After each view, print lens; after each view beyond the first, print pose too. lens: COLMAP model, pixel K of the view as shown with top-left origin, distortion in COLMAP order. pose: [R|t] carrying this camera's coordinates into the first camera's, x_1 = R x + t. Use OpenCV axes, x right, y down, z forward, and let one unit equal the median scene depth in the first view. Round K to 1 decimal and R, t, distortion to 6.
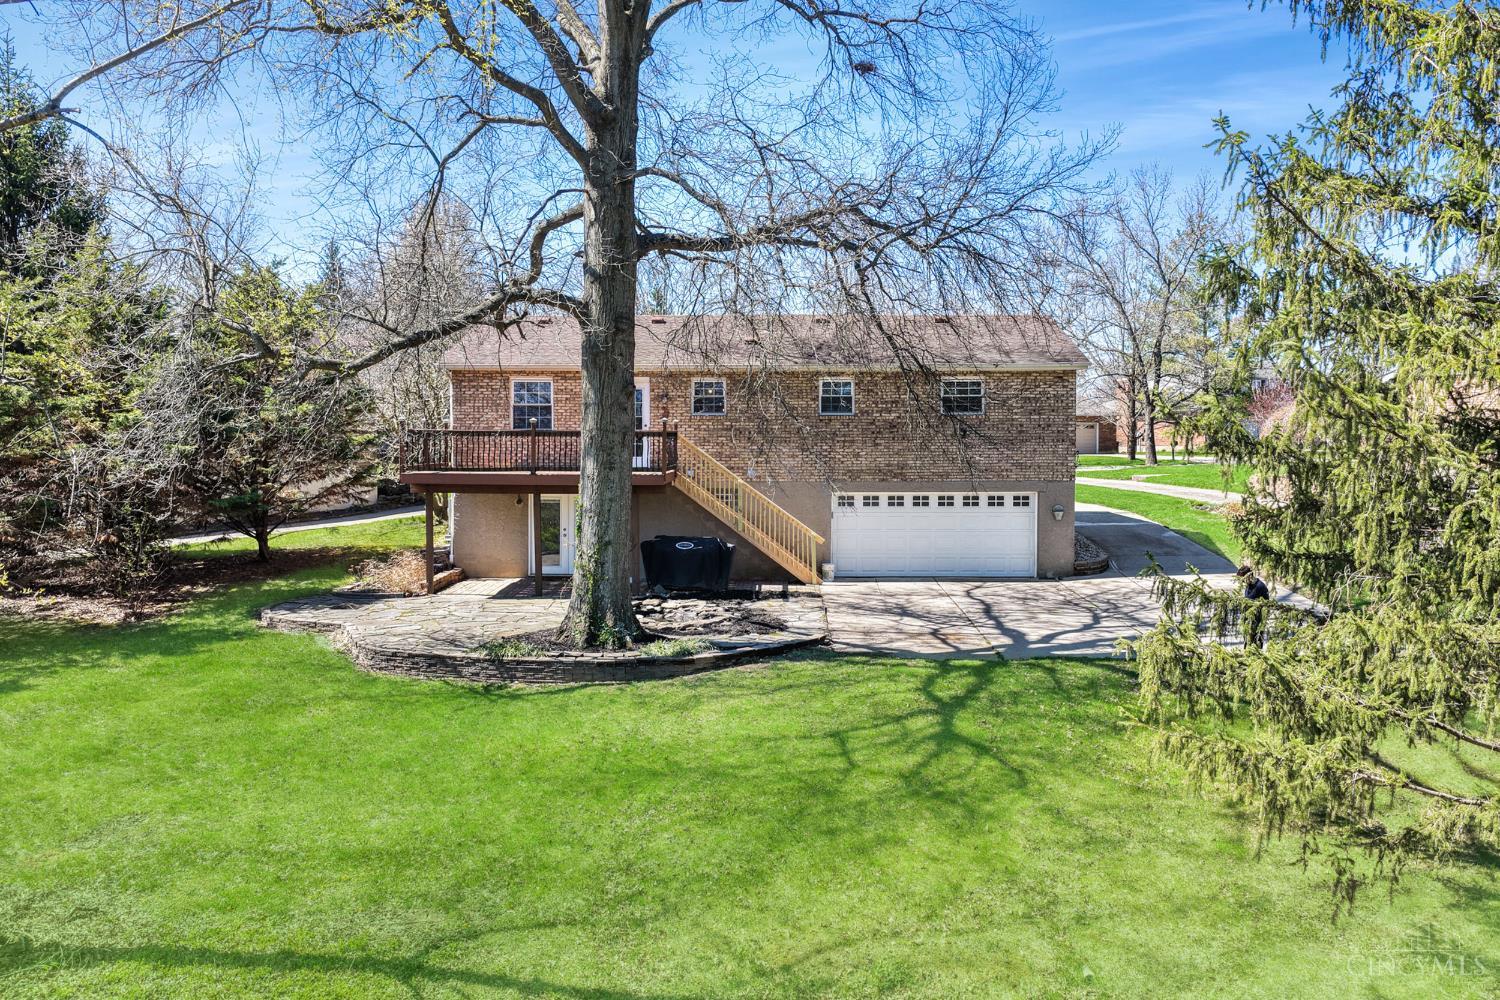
lens RADIAL K [[1250.7, 0, 750.0], [0, 1250.7, 500.0], [0, 0, 1]] dist [-0.008312, -0.002326]
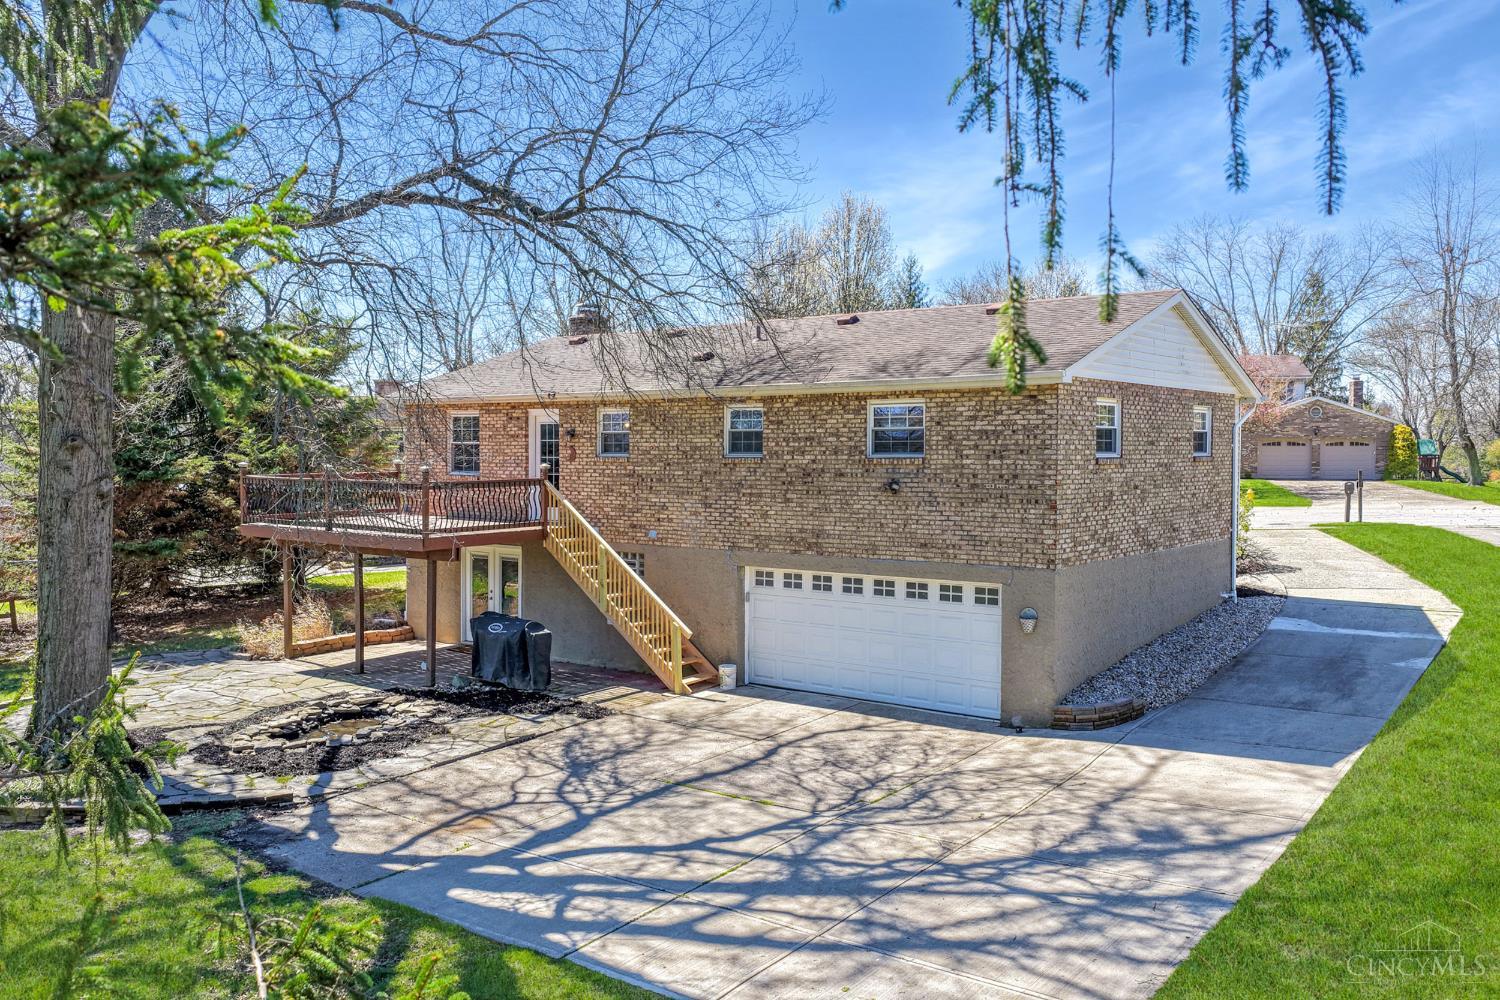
lens RADIAL K [[1250.7, 0, 750.0], [0, 1250.7, 500.0], [0, 0, 1]] dist [-0.008312, -0.002326]
pose [[0.802645, 0.024729, -0.595945, 0.494038], [-0.022403, 0.999685, 0.011308, -0.051714], [0.596037, 0.004275, 0.802946, 0.431266]]
